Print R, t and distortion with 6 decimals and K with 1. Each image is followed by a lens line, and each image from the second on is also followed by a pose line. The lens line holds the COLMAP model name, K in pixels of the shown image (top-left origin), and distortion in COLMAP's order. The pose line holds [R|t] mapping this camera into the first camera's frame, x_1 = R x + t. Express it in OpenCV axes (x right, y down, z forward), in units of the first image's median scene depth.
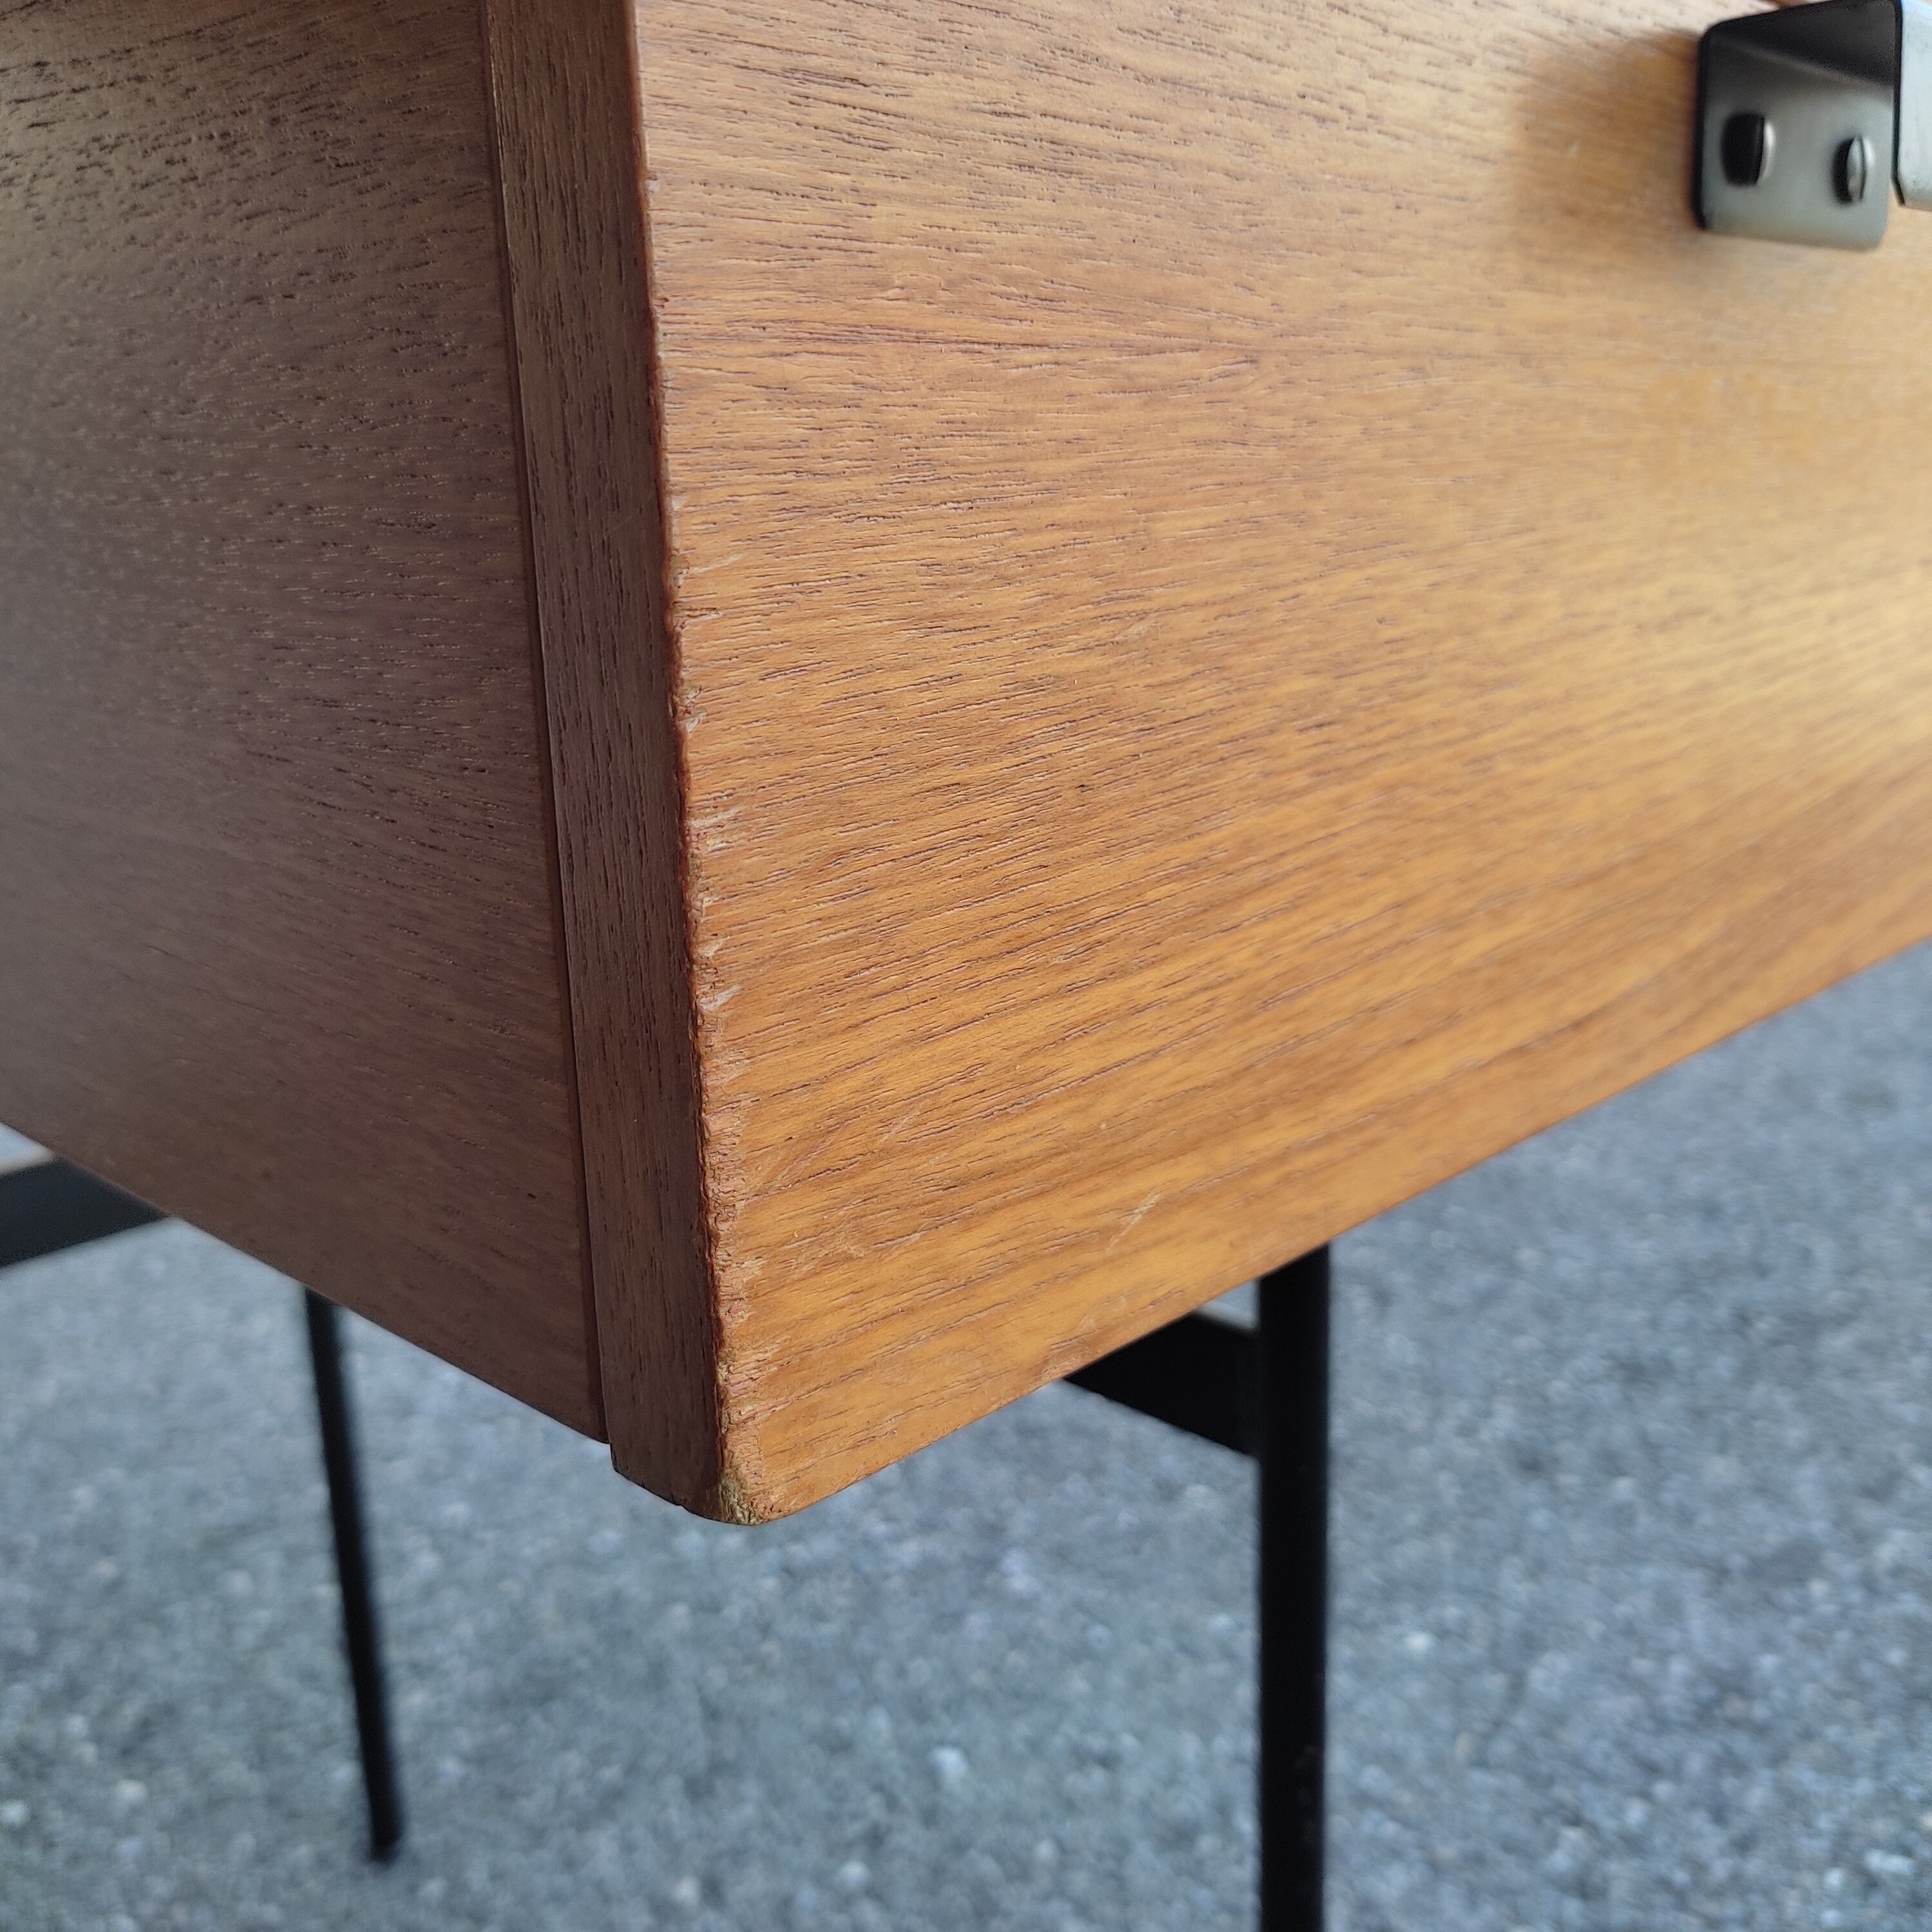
lens RADIAL K [[1954.3, 0, 961.9], [0, 1954.3, 949.7], [0, 0, 1]] dist [0.041413, 0.000000]
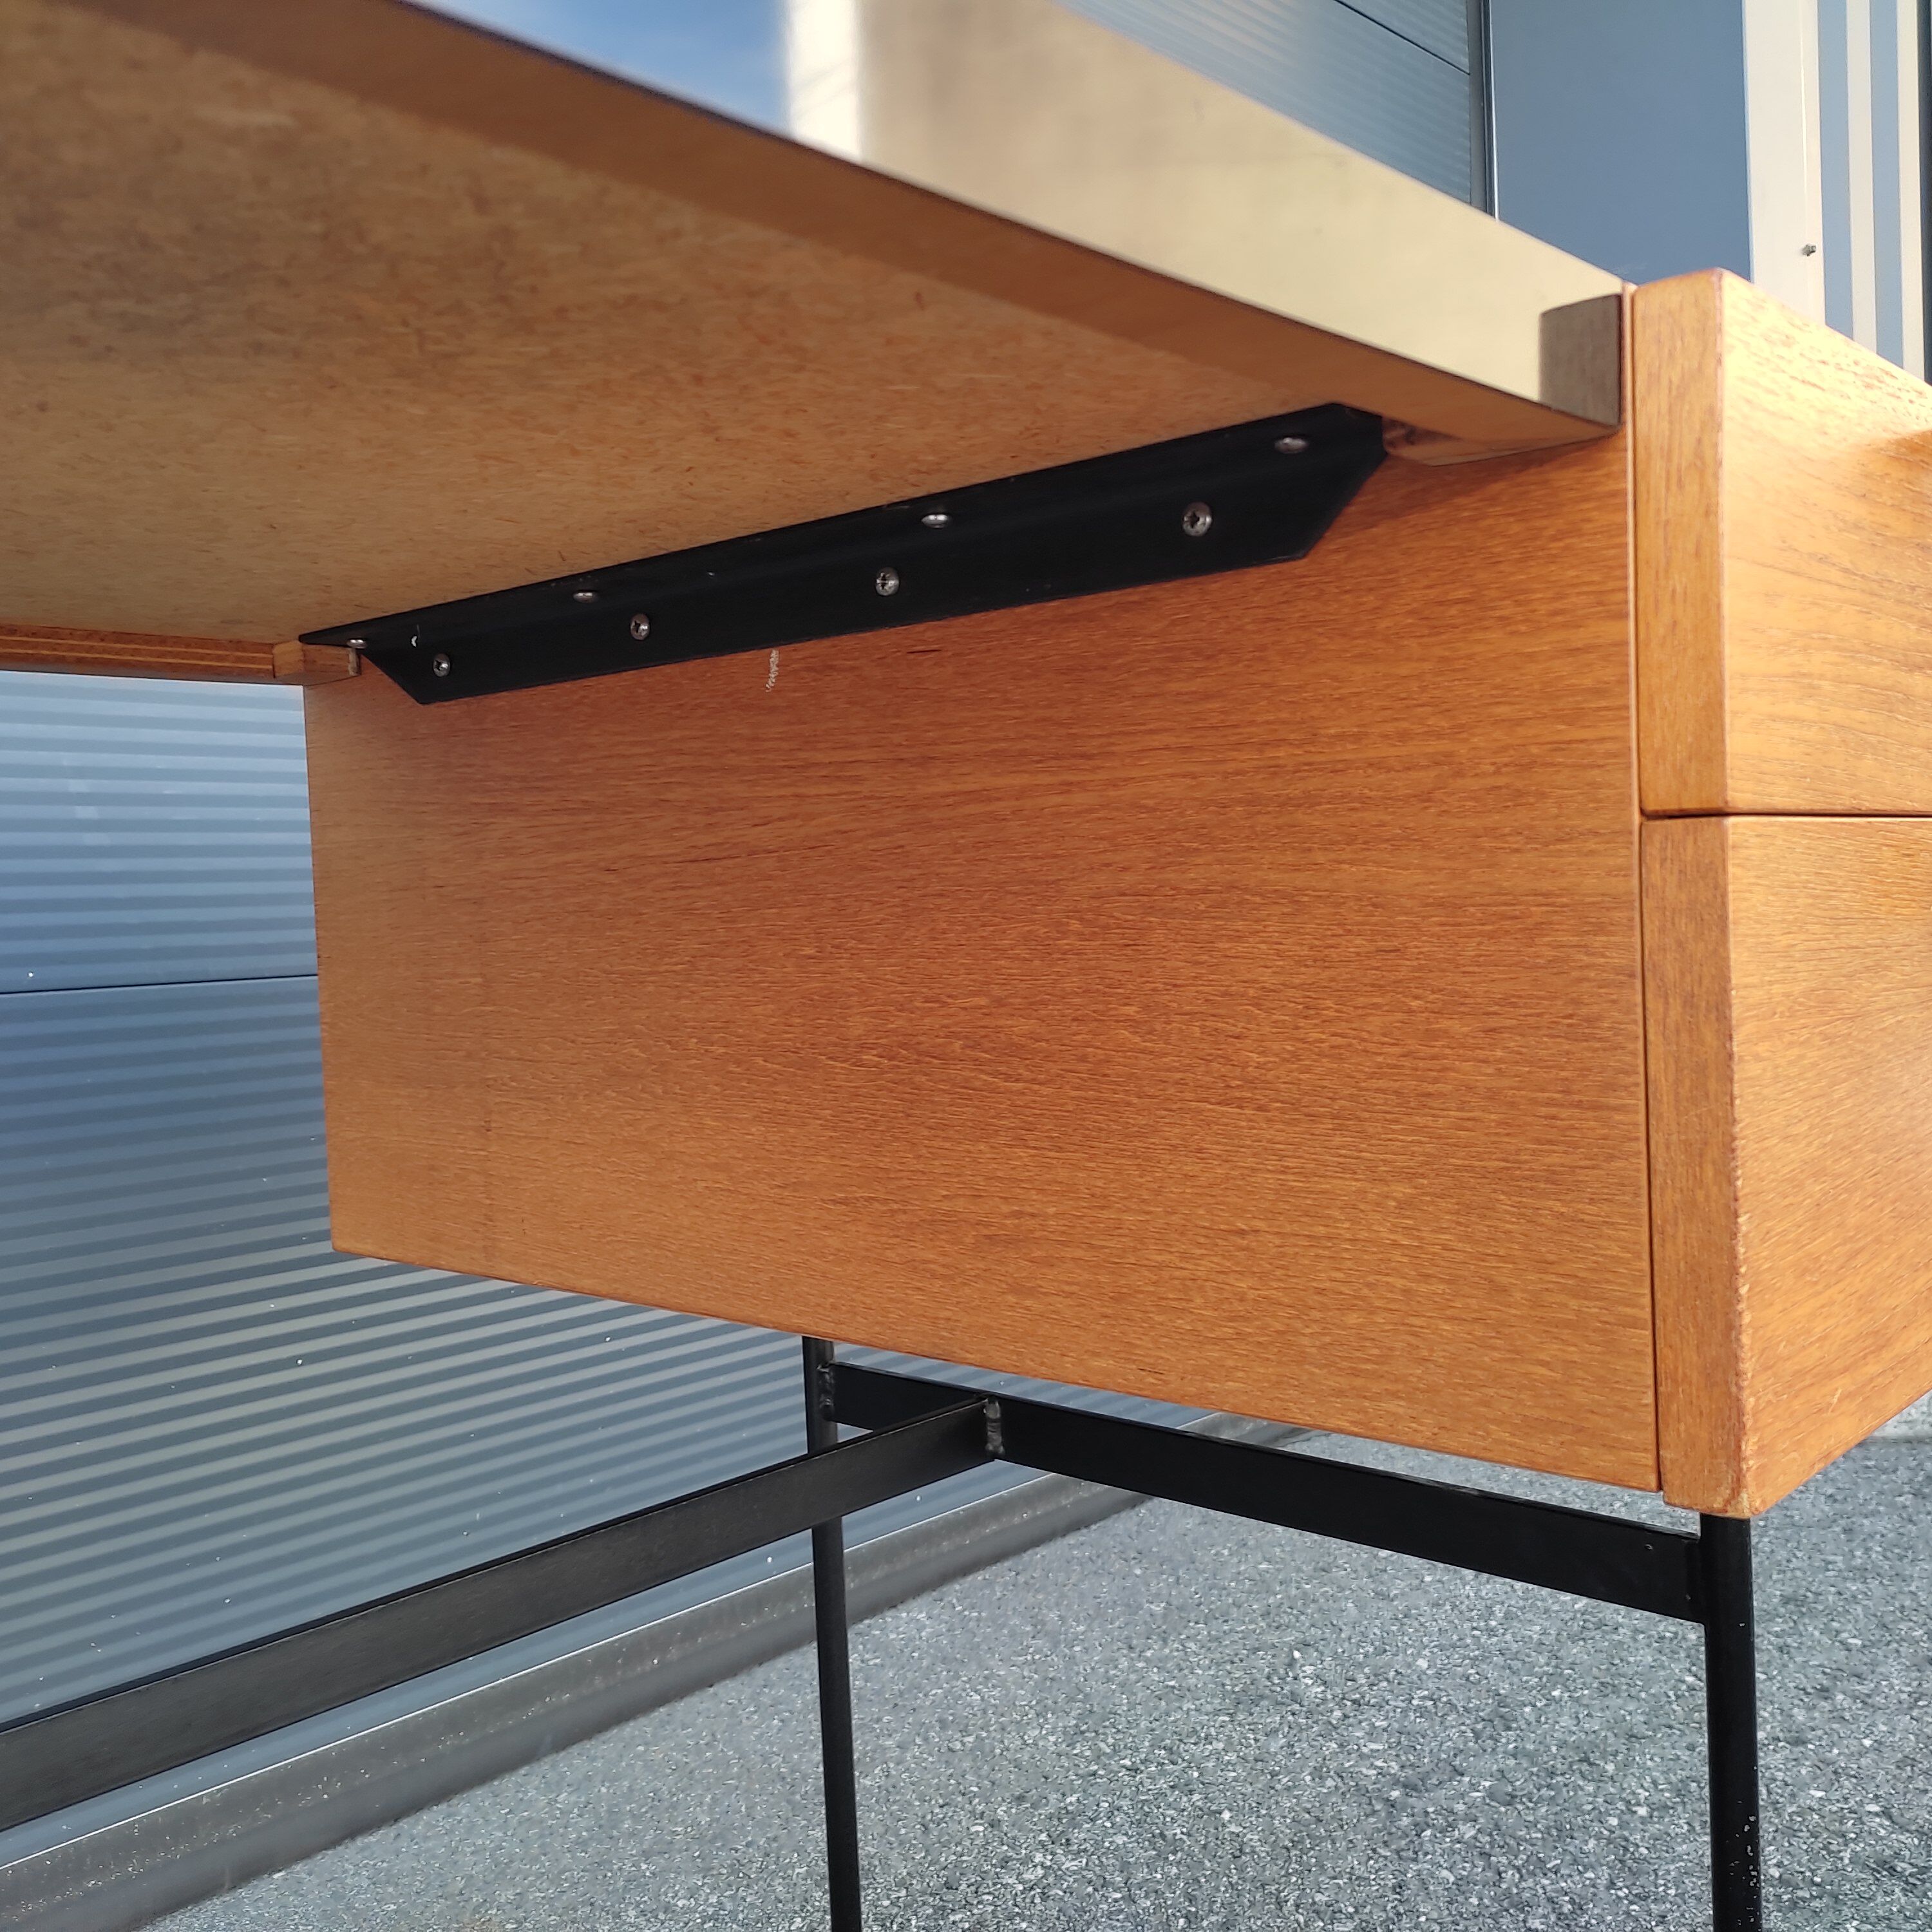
lens RADIAL K [[1954.3, 0, 977.5], [0, 1954.3, 971.8], [0, 0, 1]] dist [0.041413, 0.000000]
pose [[0.997736, -0.003097, 0.067182, -1.033280], [0.016234, 0.980492, -0.195885, 0.084117], [-0.065265, 0.196533, 0.978323, -1.218577]]
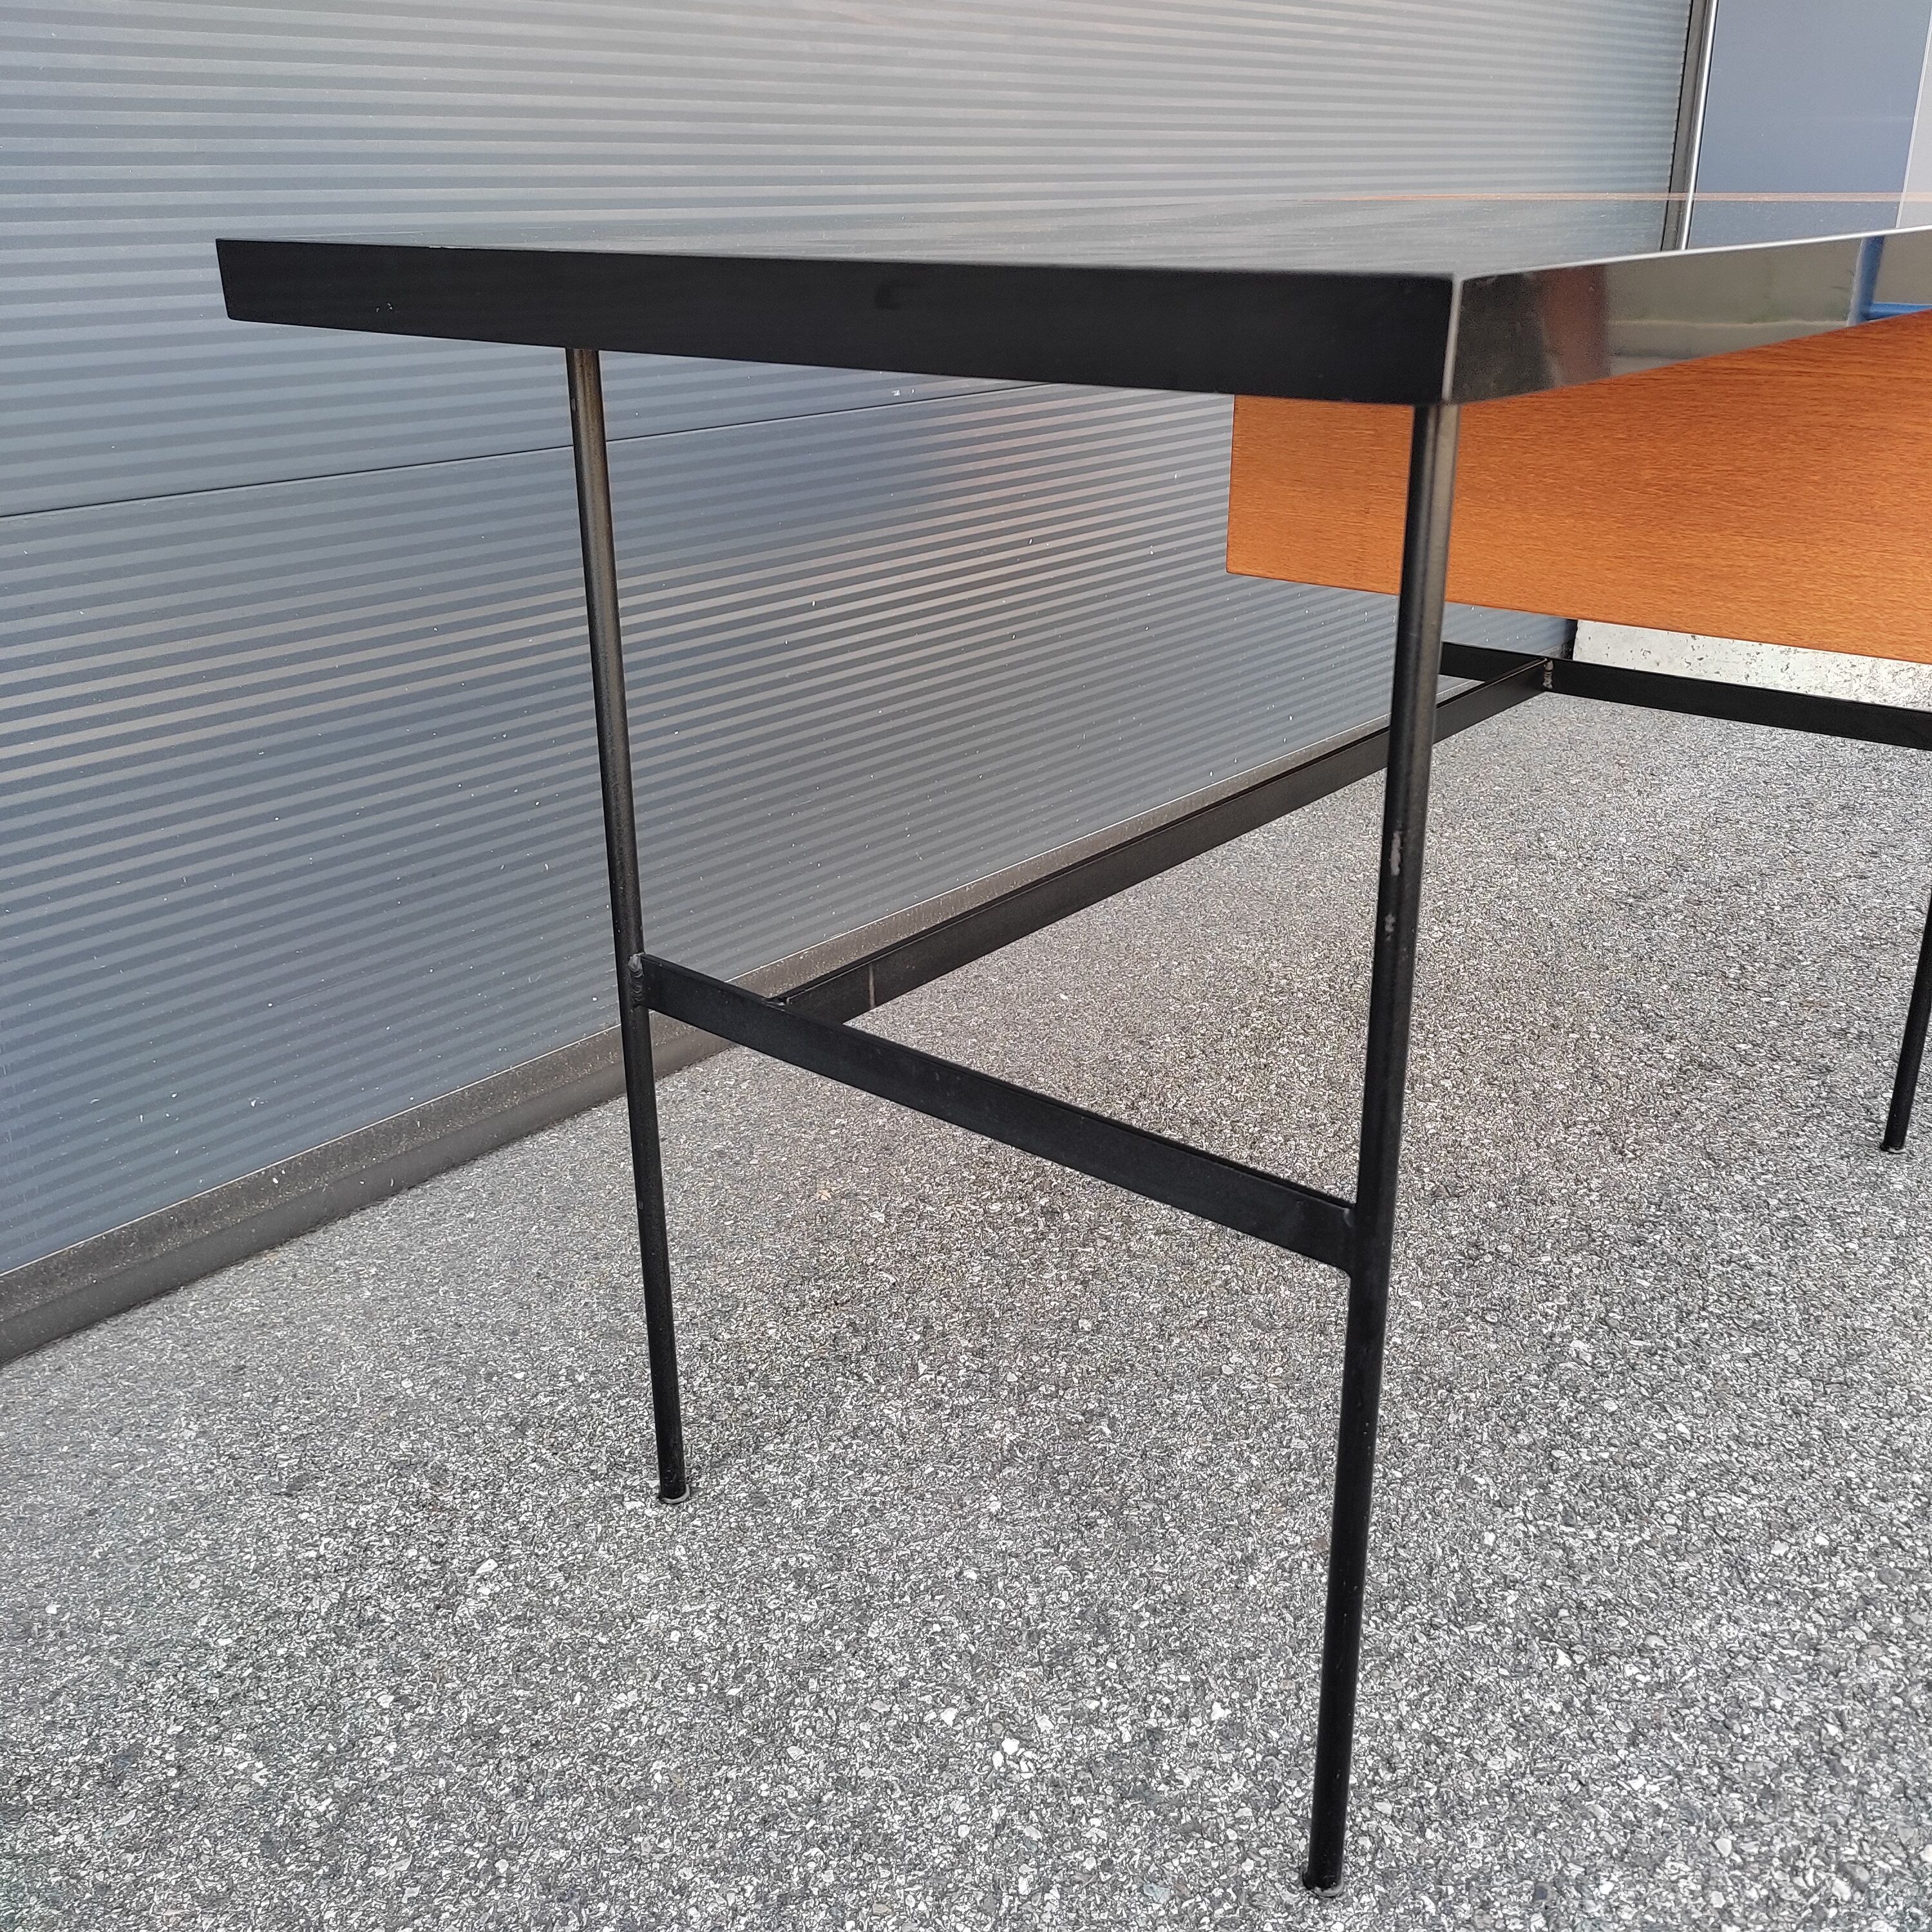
lens RADIAL K [[1954.3, 0, 966.1], [0, 1954.3, 974.5], [0, 0, 1]] dist [0.041413, 0.000000]
pose [[0.992492, -0.013239, 0.121588, -3.898146], [-0.005354, 0.988469, 0.151330, 0.227028], [-0.122190, -0.150845, 0.980977, -4.427393]]
